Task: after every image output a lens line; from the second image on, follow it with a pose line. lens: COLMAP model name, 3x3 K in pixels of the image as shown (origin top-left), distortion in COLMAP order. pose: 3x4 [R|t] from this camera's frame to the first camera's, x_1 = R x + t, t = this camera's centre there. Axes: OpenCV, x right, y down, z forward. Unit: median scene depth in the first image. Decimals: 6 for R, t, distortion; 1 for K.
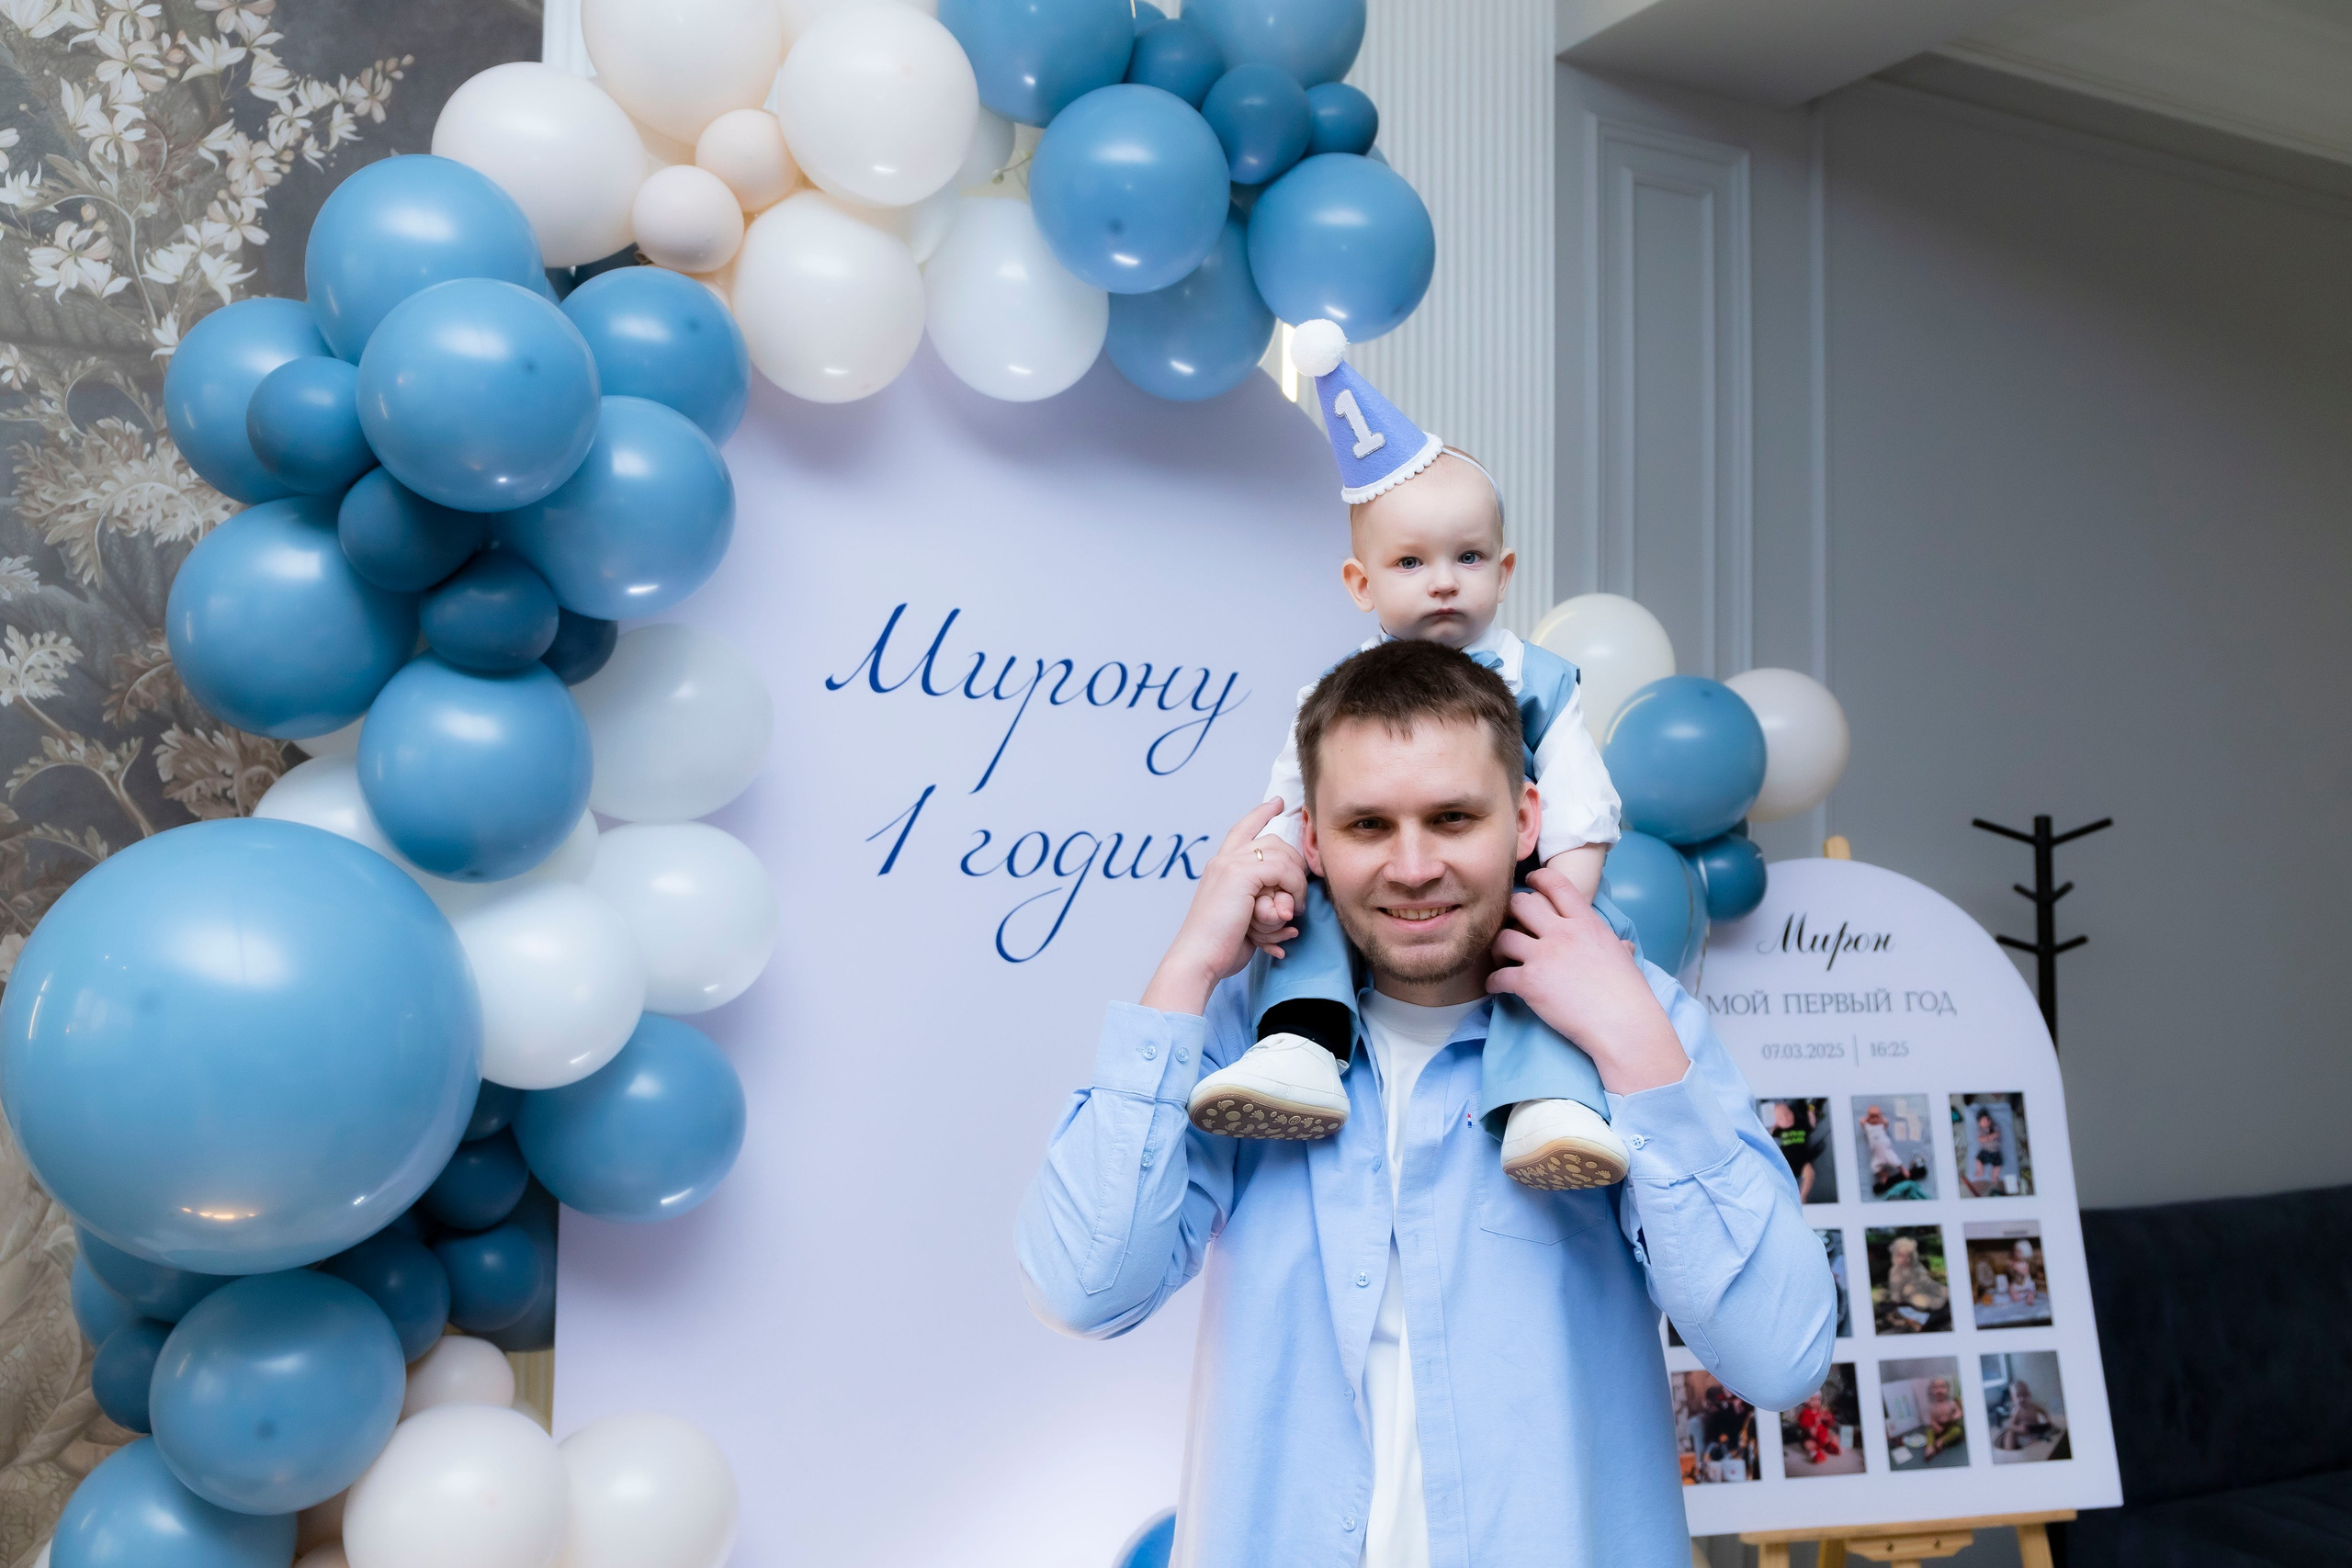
lens RADIAL K [[2129.7, 0, 1160.4], [0, 2129.7, 781.1], [0, 0, 1]] dist [-0.032341, 0.009112]
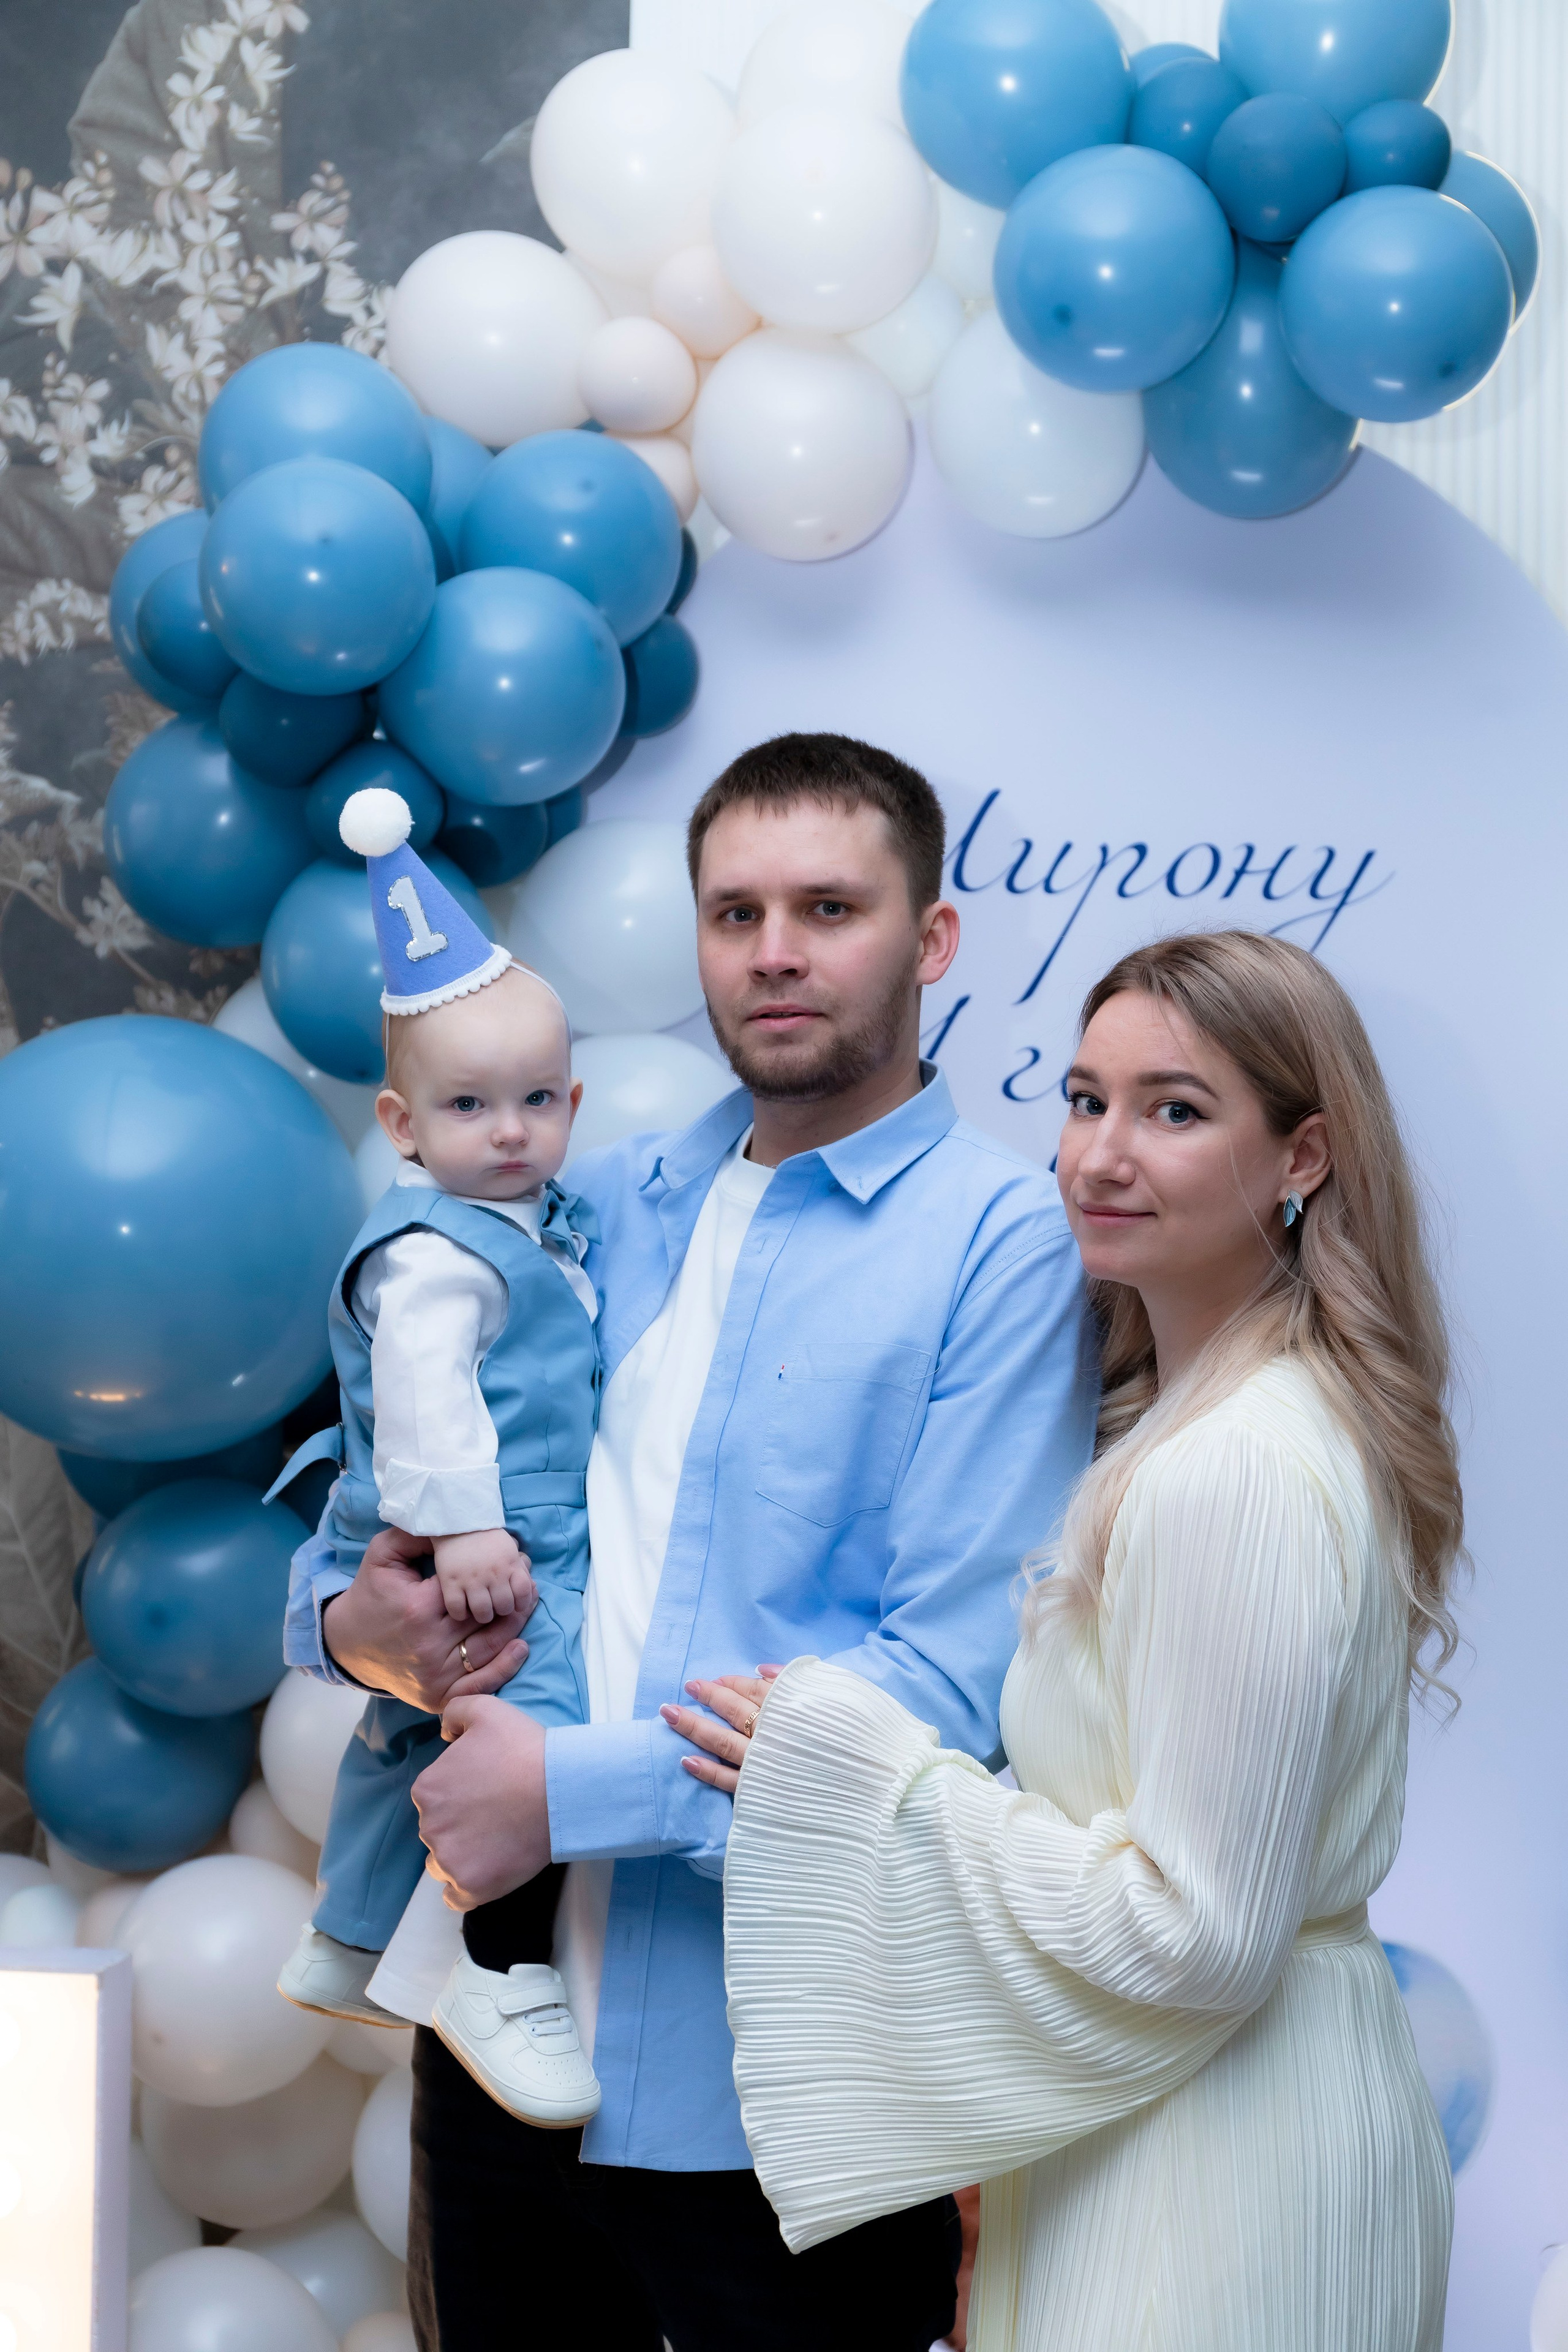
lens RADIAL K [[2904.9, 0, 794.0], [0, 2904.9, 1205.5], [0, 0, 1]] dist [-0.056045, 0.000000]
pose [[0.896443, -0.012589, -0.442981, 0.337927], [0.015754, 0.999870, 0.003465, 0.079038], [0.442880, -0.010085, 0.896524, -0.080304]]
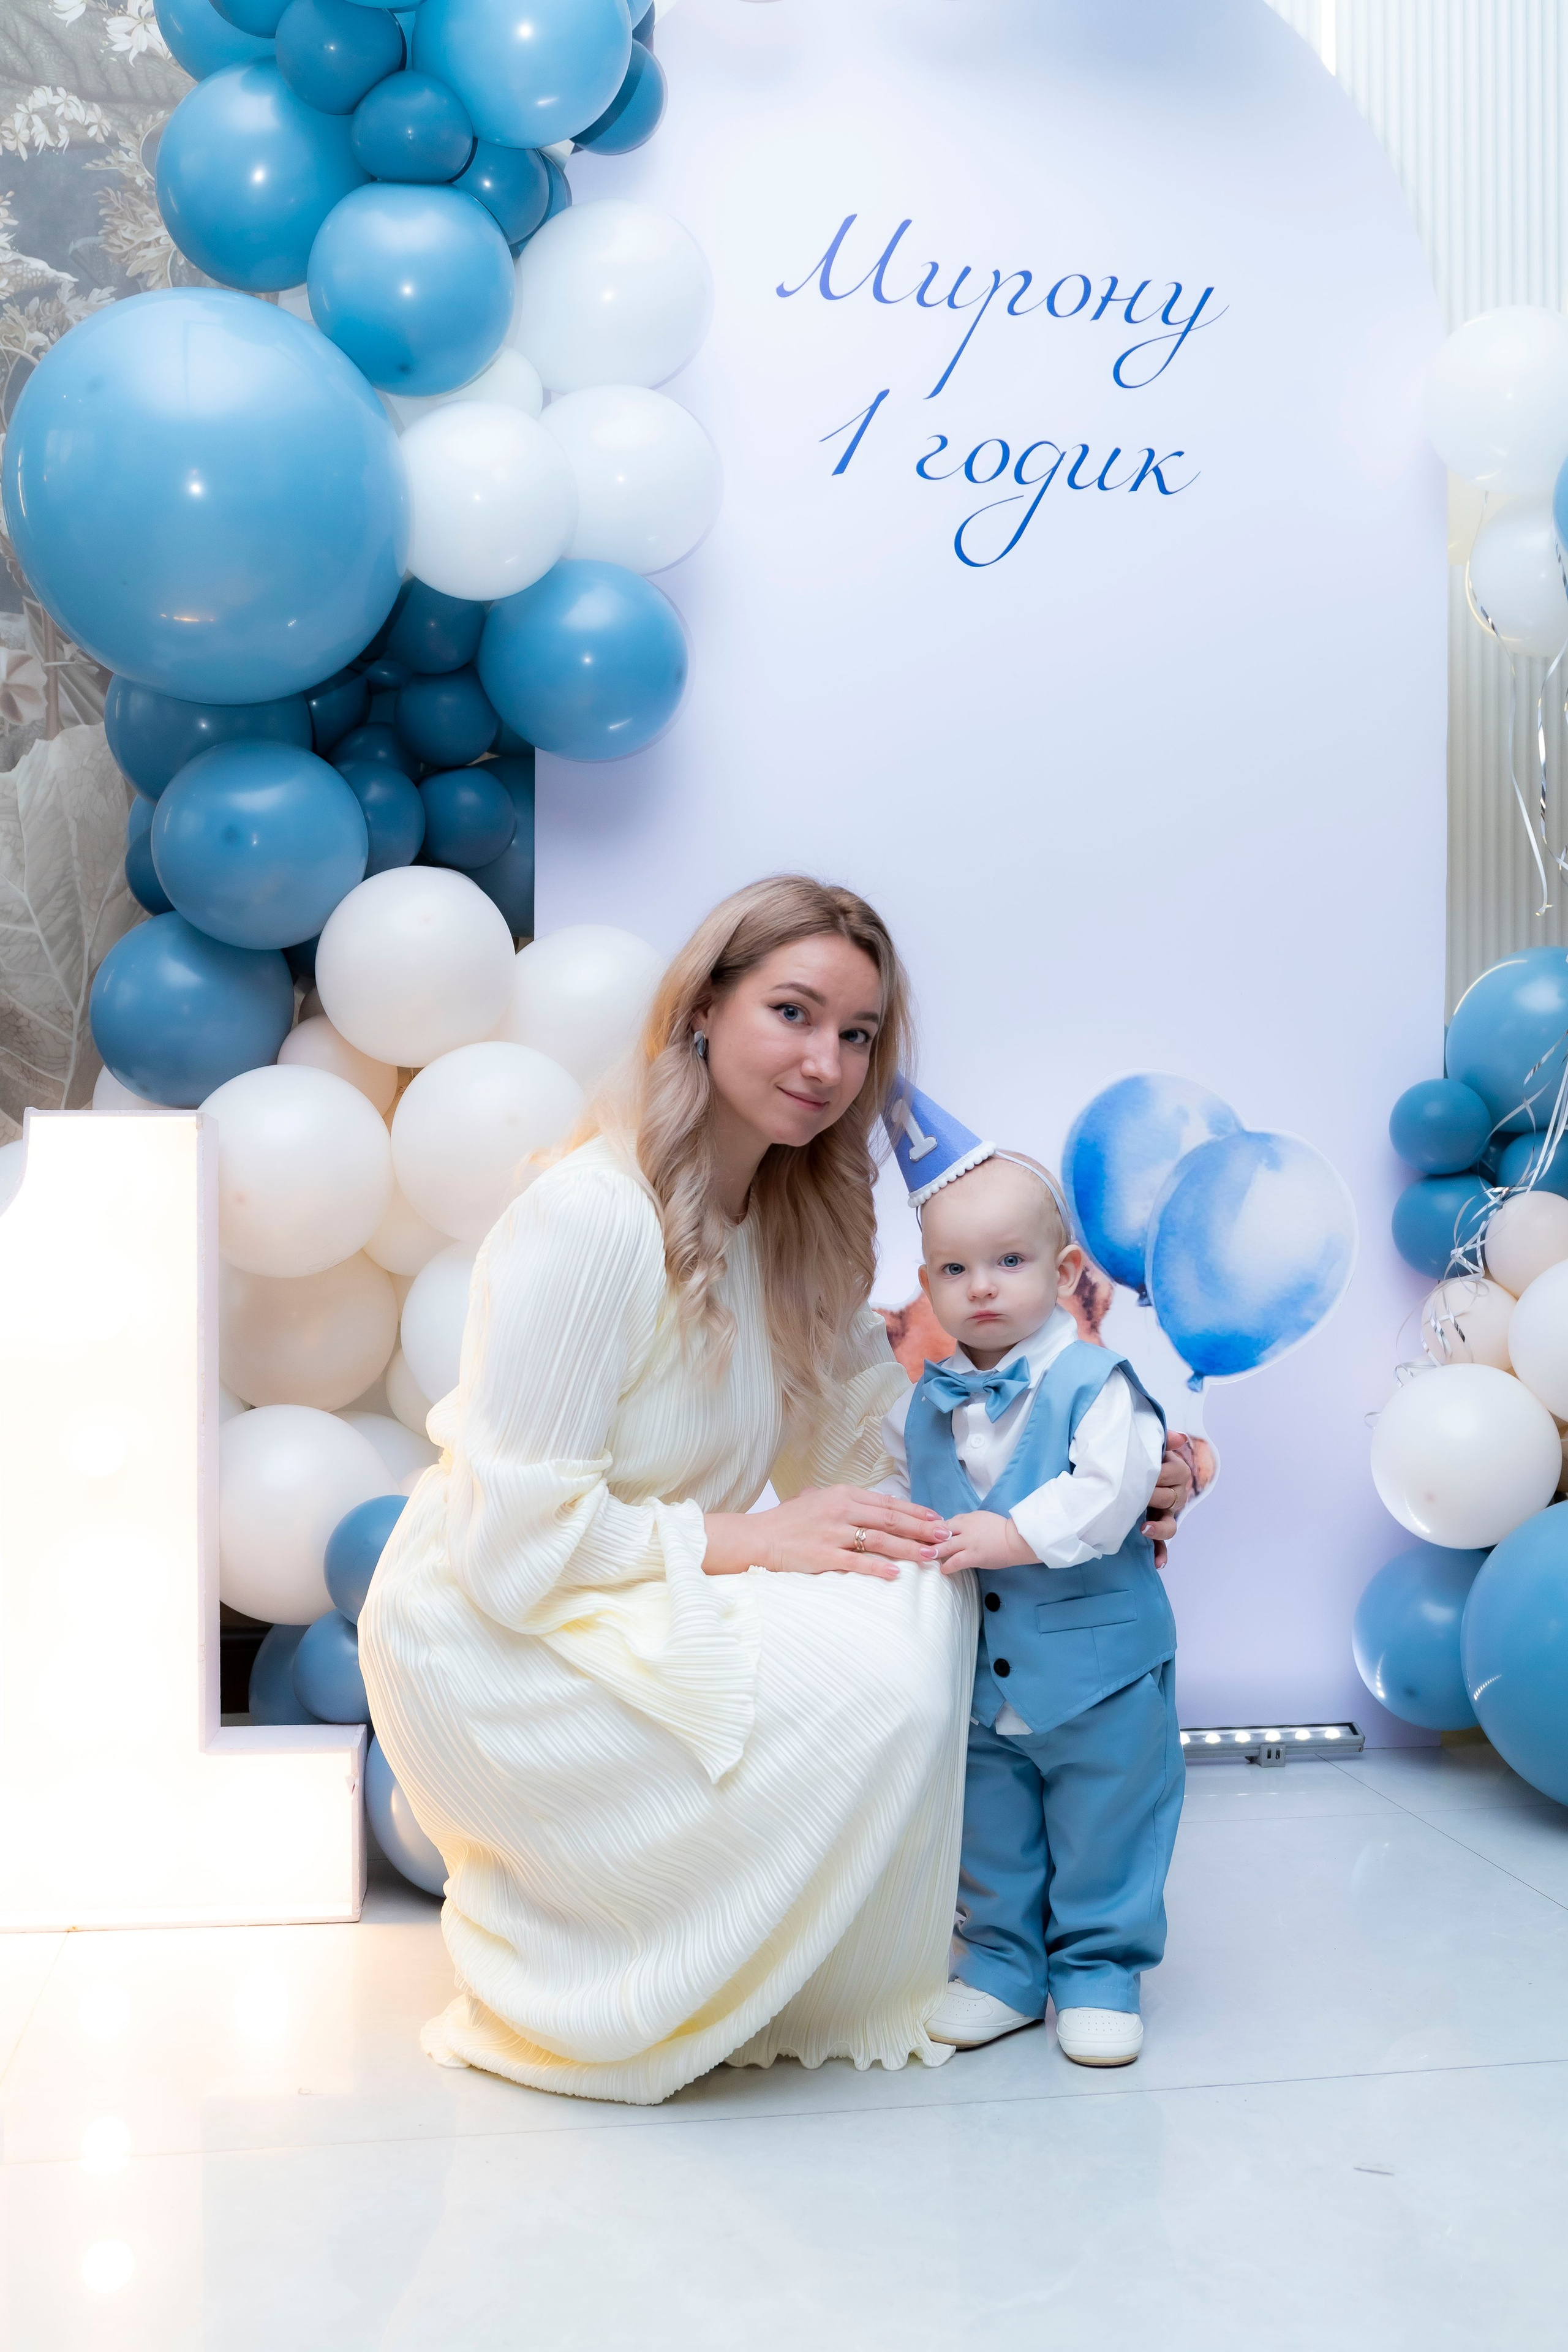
lens RADIAL K [[2278.4, 0, 789.3], [0, 2278.4, 1189.3], [0, 0, 1]] dist [-0.045718, 0.000000]
pose [[0.950790, -0.012149, -0.309597, 0.174894], [0.026496, 0.998759, 0.042181, 0.327586], [0.308701, -0.048308, 0.949932, -0.062894]]
